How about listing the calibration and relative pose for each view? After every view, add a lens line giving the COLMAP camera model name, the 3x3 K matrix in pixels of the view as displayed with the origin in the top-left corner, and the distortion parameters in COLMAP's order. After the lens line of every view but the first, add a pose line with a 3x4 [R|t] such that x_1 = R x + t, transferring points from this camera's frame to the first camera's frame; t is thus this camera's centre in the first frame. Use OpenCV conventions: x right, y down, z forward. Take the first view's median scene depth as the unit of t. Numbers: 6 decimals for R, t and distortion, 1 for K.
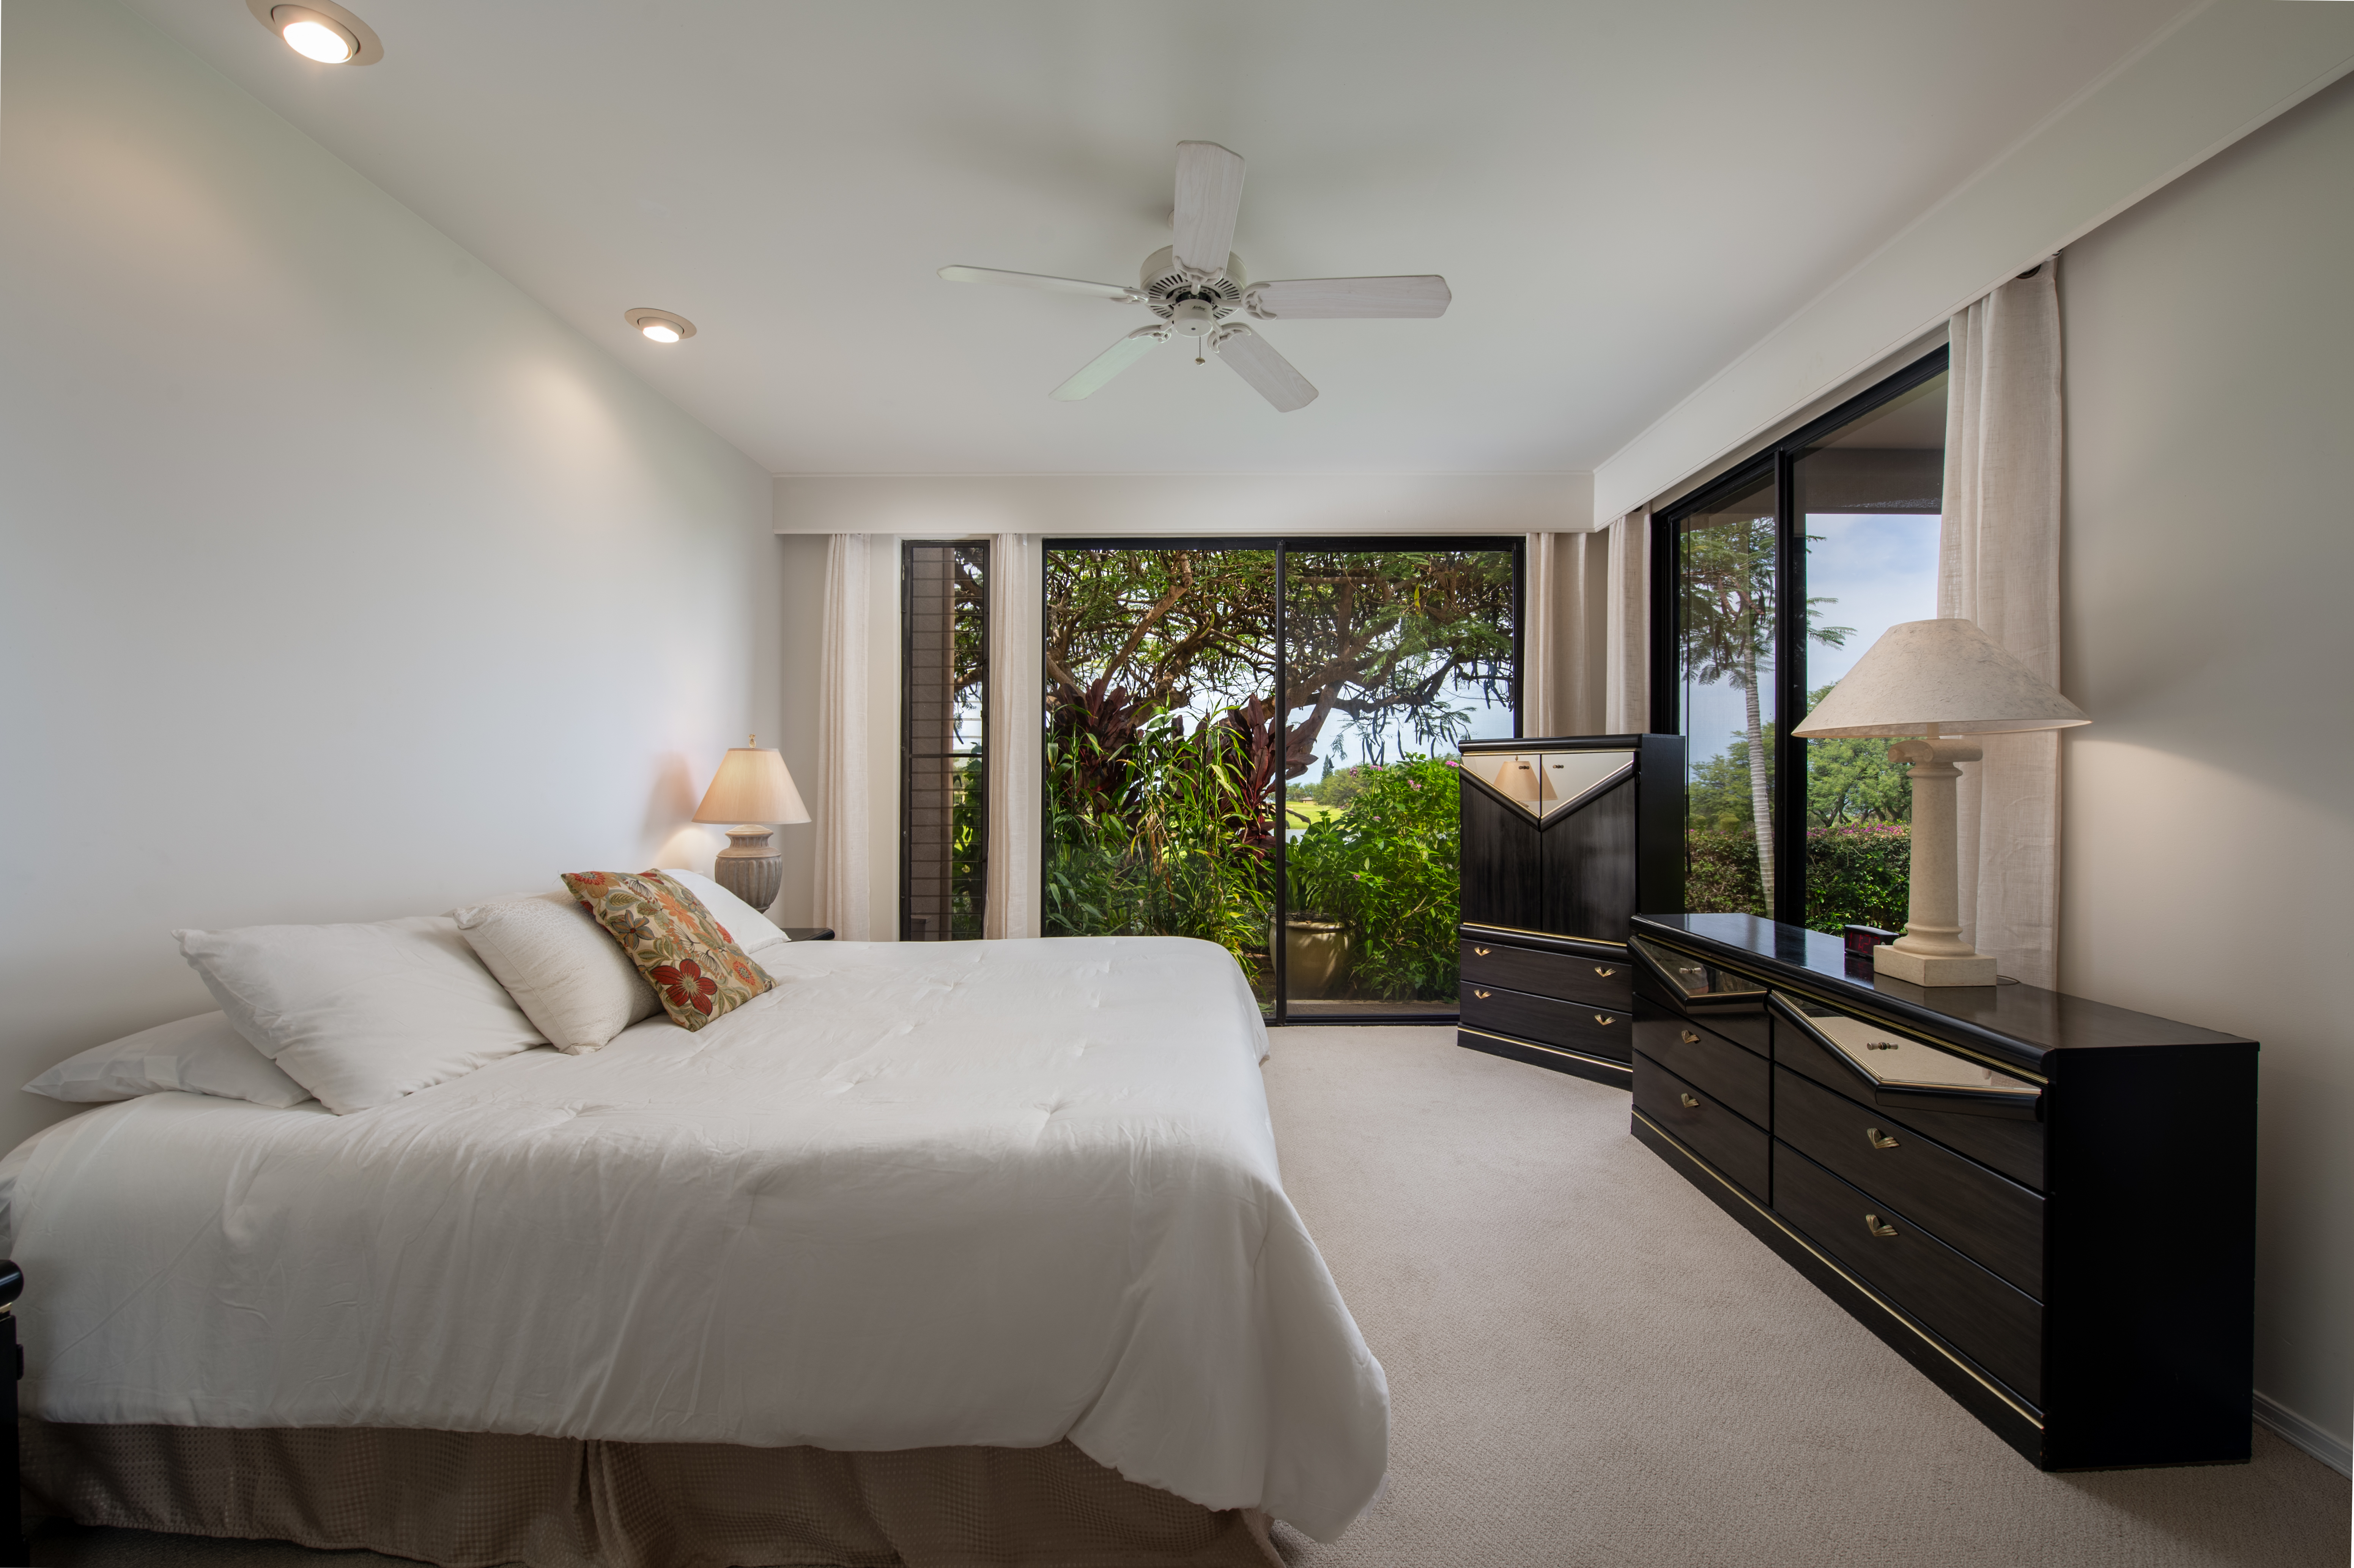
lens RADIAL K [[944.6, 0, 1182.2], [0, 944.6, 782.9], [0, 0, 1]] dist [-0.015869, 0.000017]
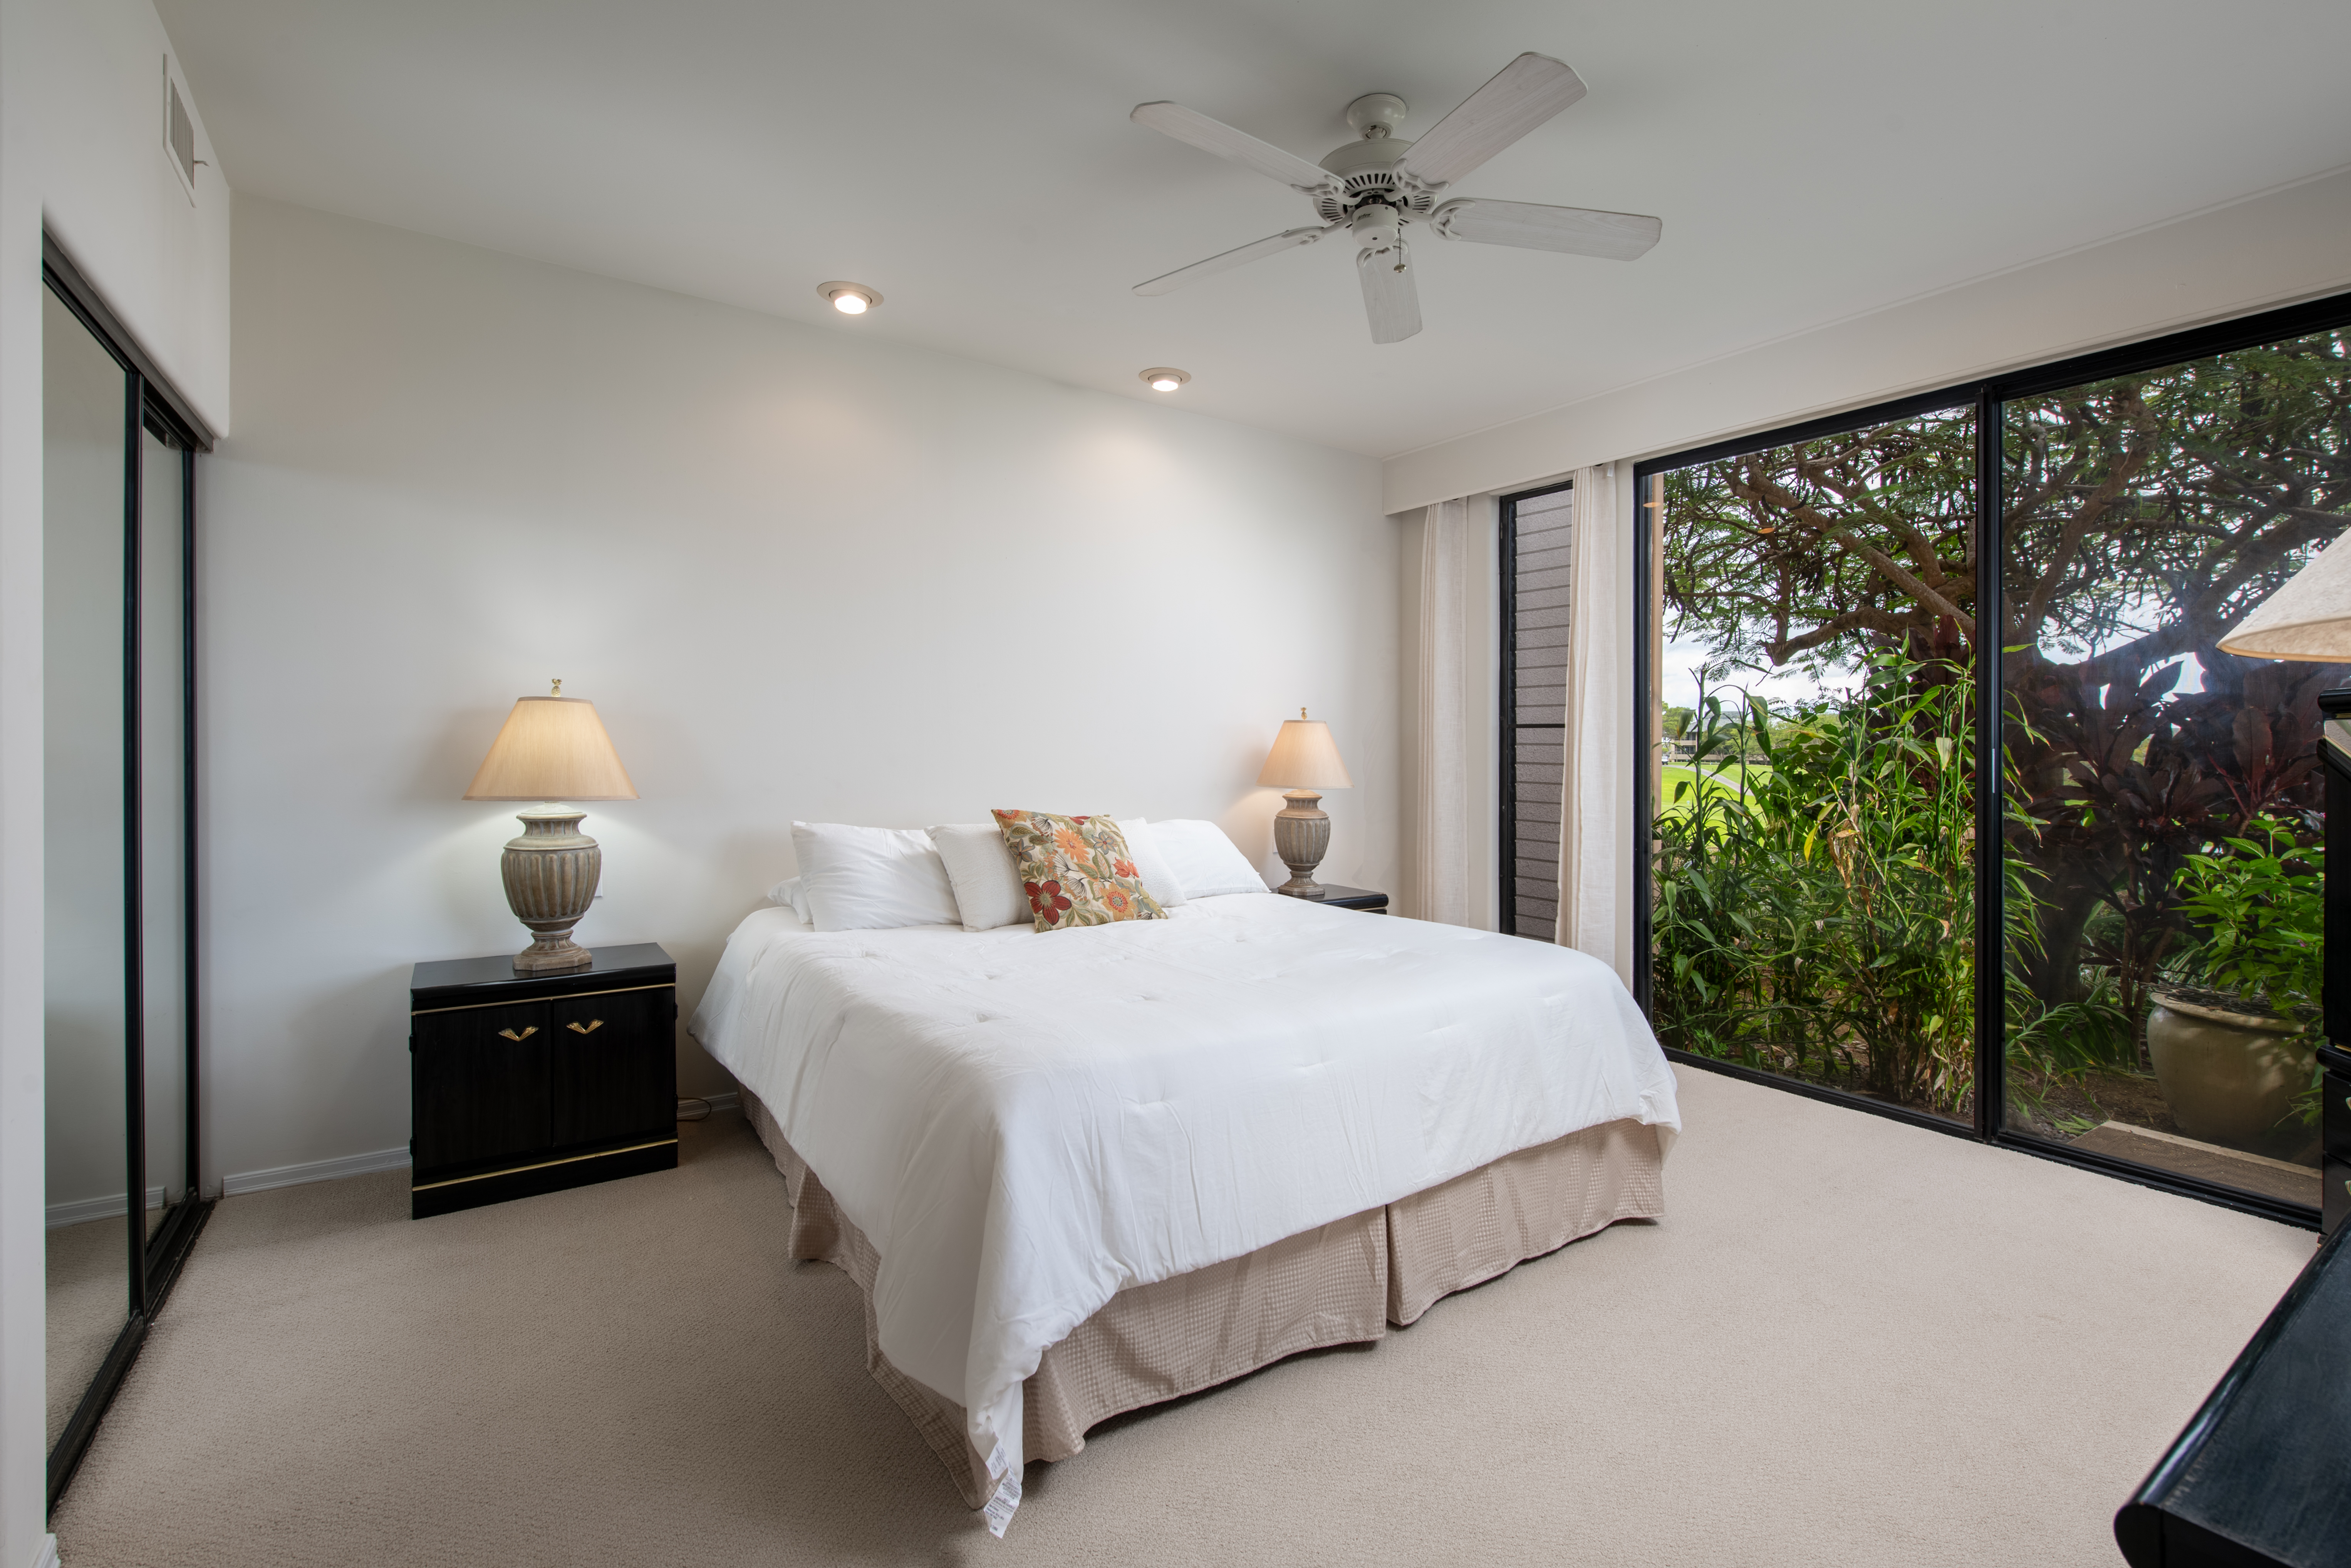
lens RADIAL K [[1021.0, 0, 1168.4], [0, 1021.0, 763.8], [0, 0, 1]] dist [-0.001645, -0.001220]
pose [[0.576864, 0.024255, -0.816480, 0.557685], [-0.019381, 0.999684, 0.016004, -0.000885], [0.816610, 0.006592, 0.577152, 0.235374]]
